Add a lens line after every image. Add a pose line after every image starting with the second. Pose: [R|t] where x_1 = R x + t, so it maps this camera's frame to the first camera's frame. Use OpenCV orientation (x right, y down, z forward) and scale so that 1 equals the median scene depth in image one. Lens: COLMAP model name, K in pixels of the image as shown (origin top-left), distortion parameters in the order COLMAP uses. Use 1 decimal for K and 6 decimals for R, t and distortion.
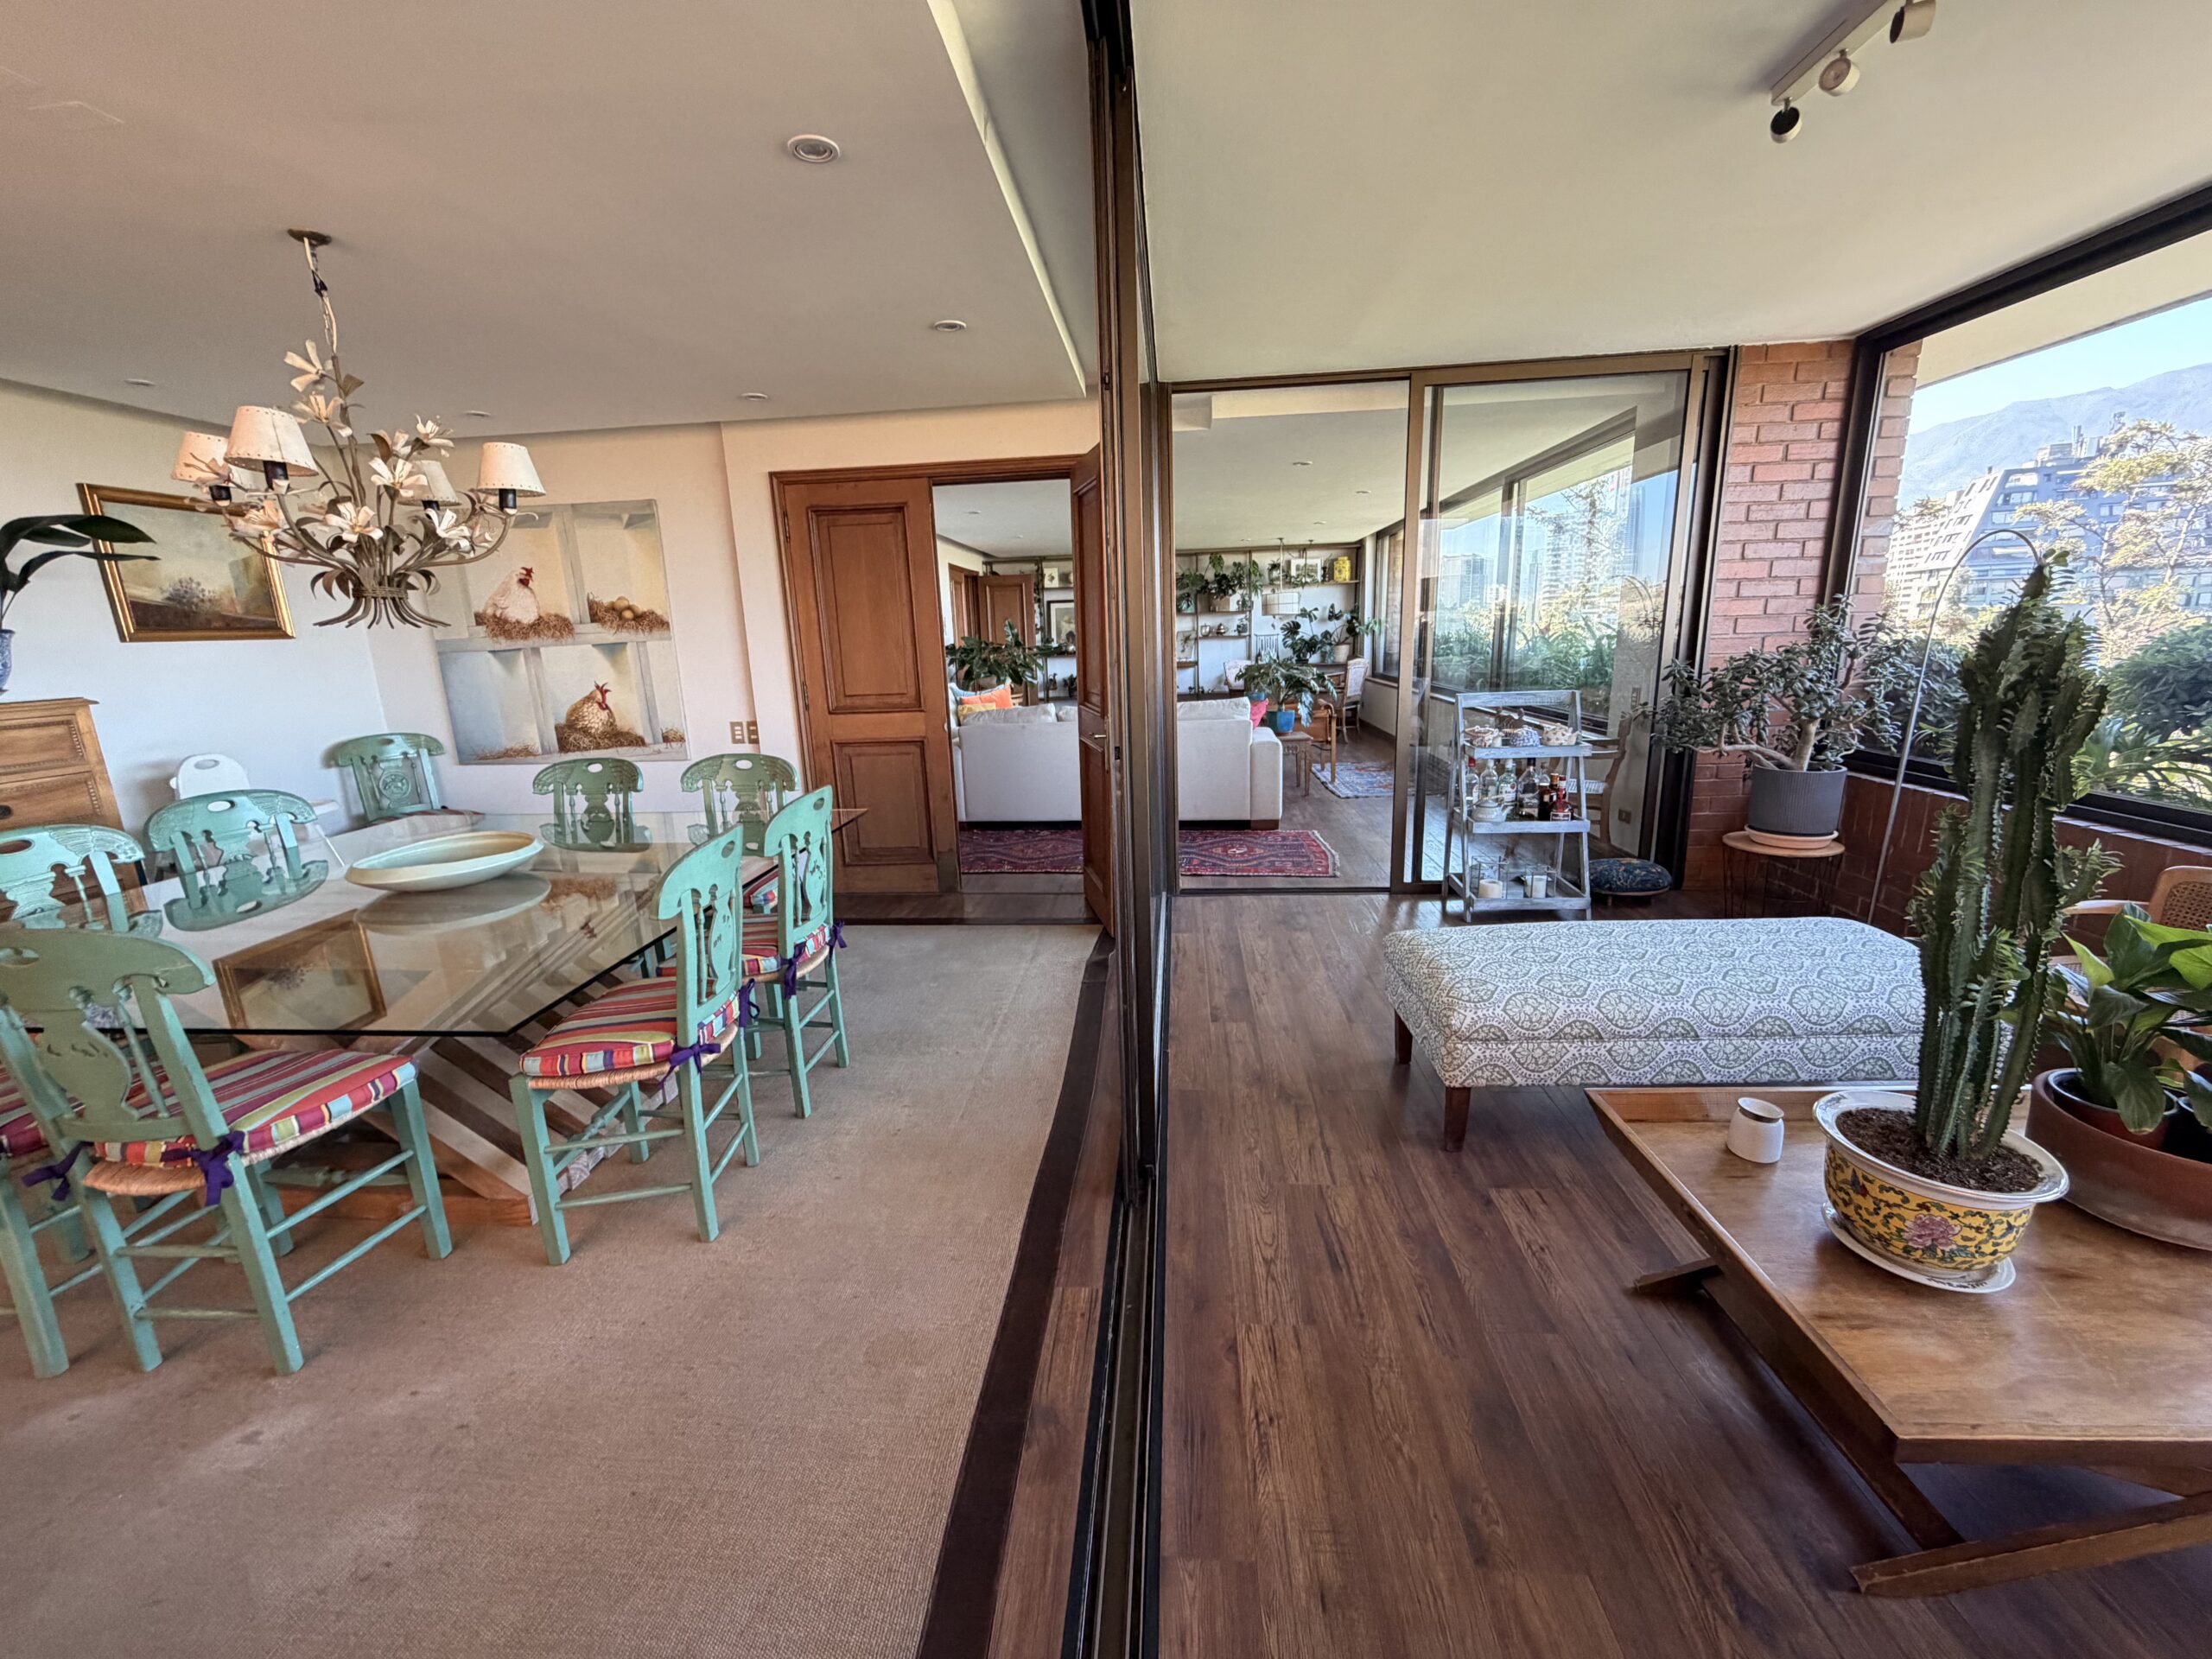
lens RADIAL K [[884.0, 0, 1101.2], [0, 884.0, 829.5], [0, 0, 1]] dist [0.000295, -0.000042]
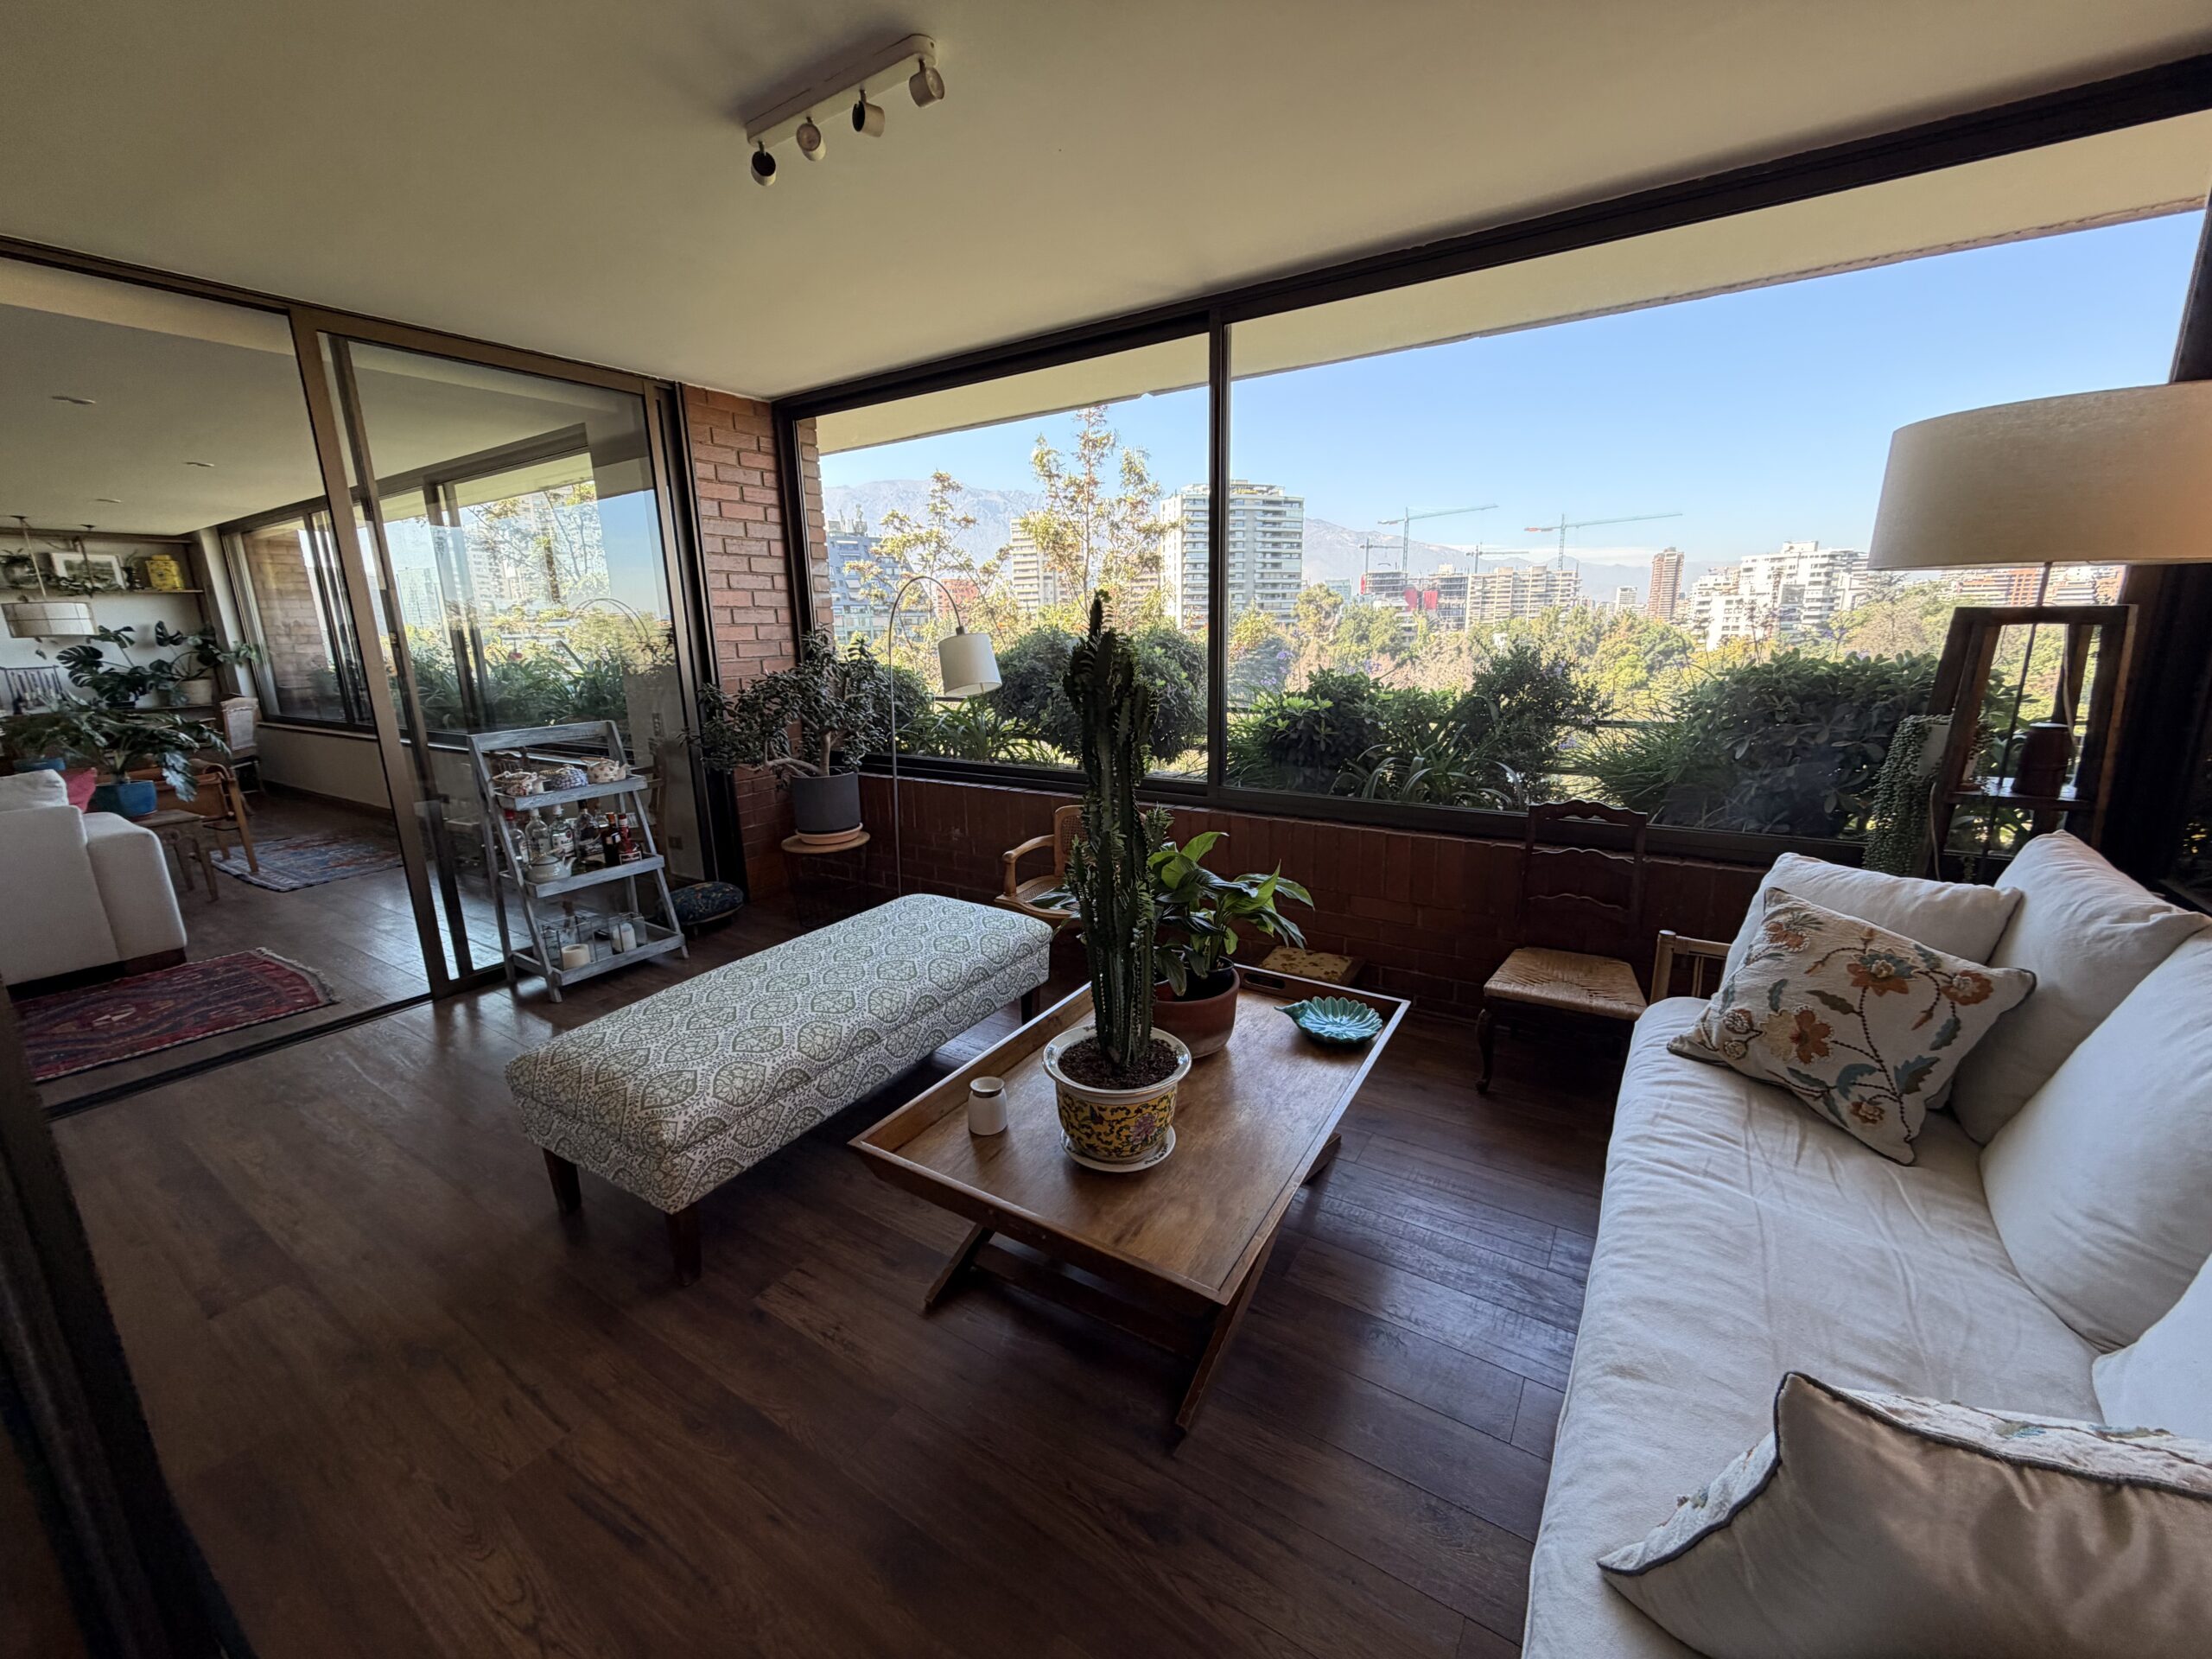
lens RADIAL K [[884.0, 0, 1101.2], [0, 884.0, 829.5], [0, 0, 1]] dist [0.000295, -0.000042]
pose [[0.478839, -0.177217, 0.859830, -0.030883], [0.201260, 0.975489, 0.088973, -0.026224], [-0.854522, 0.130446, 0.502769, 0.116893]]
